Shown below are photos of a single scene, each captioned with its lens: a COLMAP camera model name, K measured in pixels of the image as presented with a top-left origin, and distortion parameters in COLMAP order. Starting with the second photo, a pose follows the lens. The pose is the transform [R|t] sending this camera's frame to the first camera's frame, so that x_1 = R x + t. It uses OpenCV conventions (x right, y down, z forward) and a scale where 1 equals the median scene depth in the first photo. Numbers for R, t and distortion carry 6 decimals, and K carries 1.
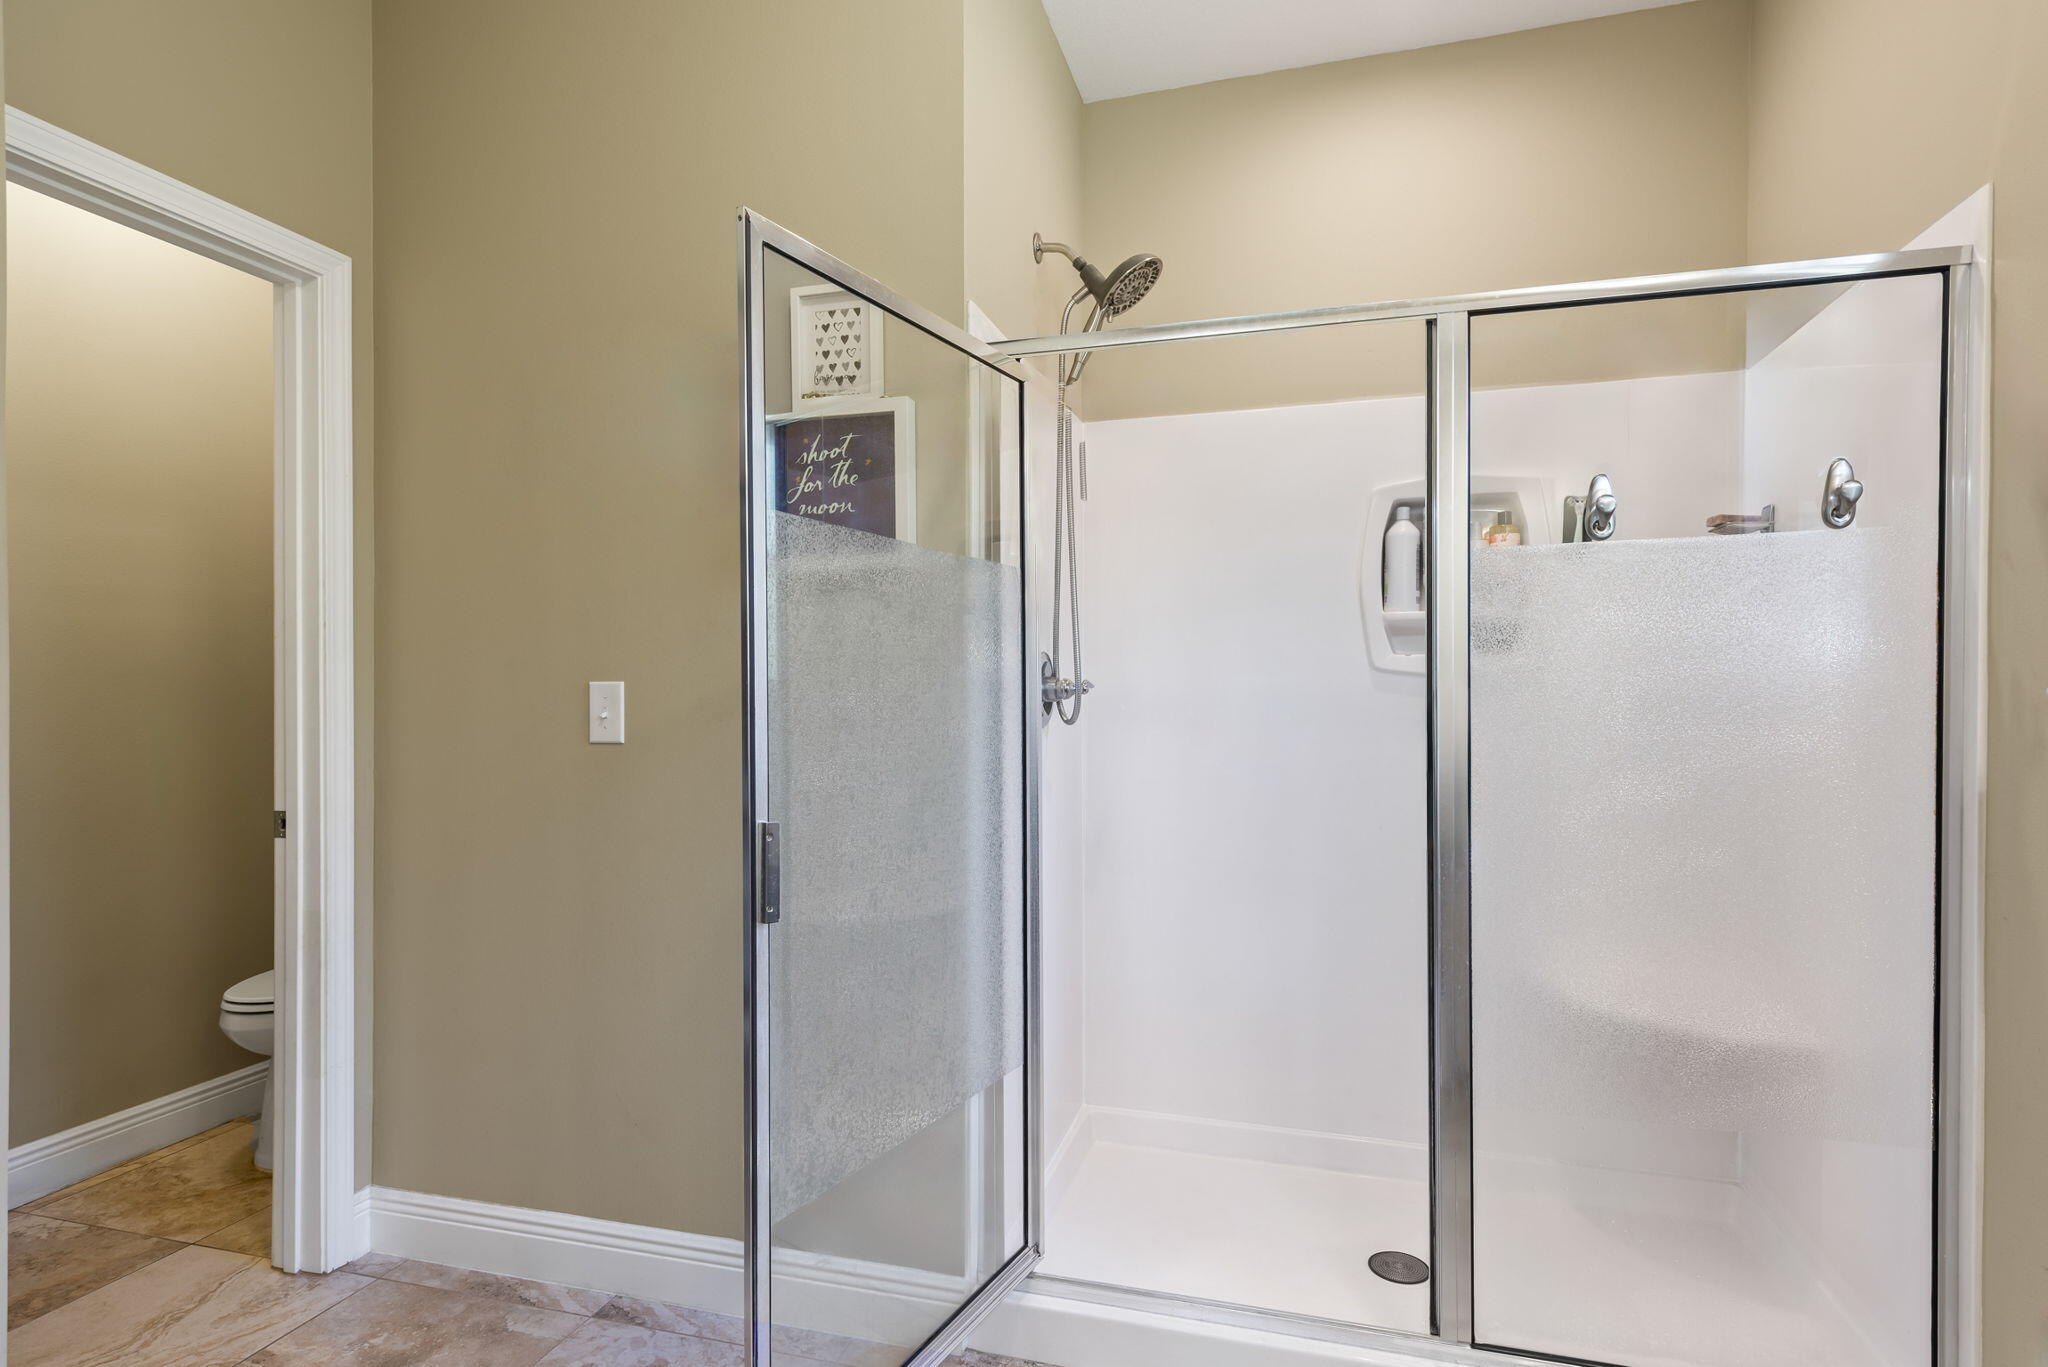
lens RADIAL K [[1026.7, 0, 1020.7], [0, 1026.7, 703.9], [0, 0, 1]] dist [0.038705, -0.022824]
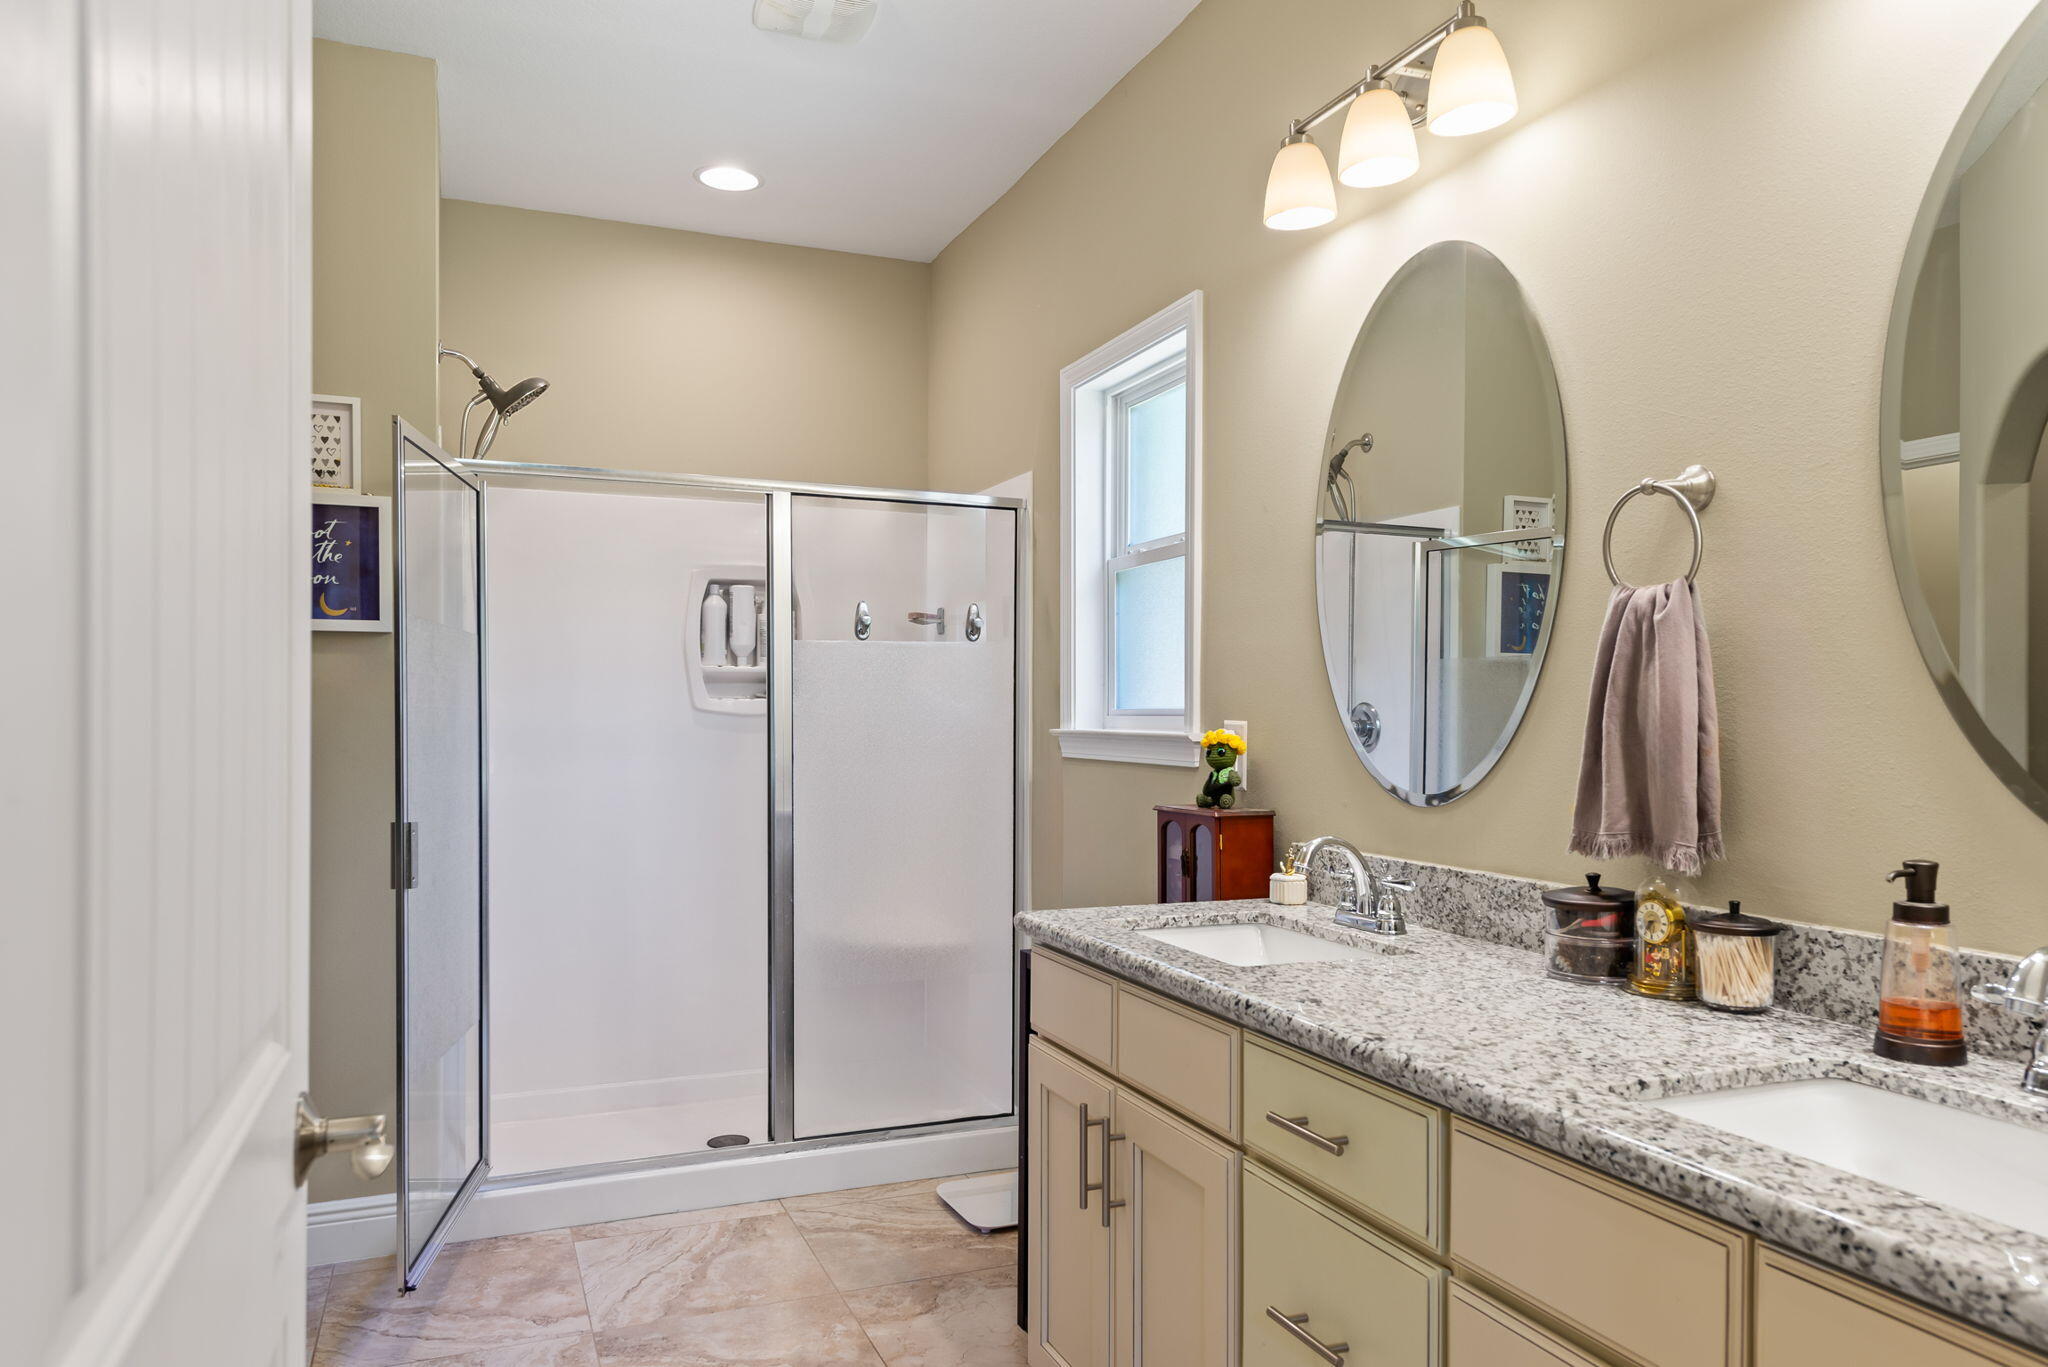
lens RADIAL K [[1389.6, 0, 1022.8], [0, 1389.6, 745.8], [0, 0, 1]] dist [0.001318, -0.002861]
pose [[0.773690, -0.012485, 0.633441, -0.573052], [0.005396, 0.999899, 0.013118, -0.011987], [-0.633541, -0.006731, 0.773680, -0.778715]]
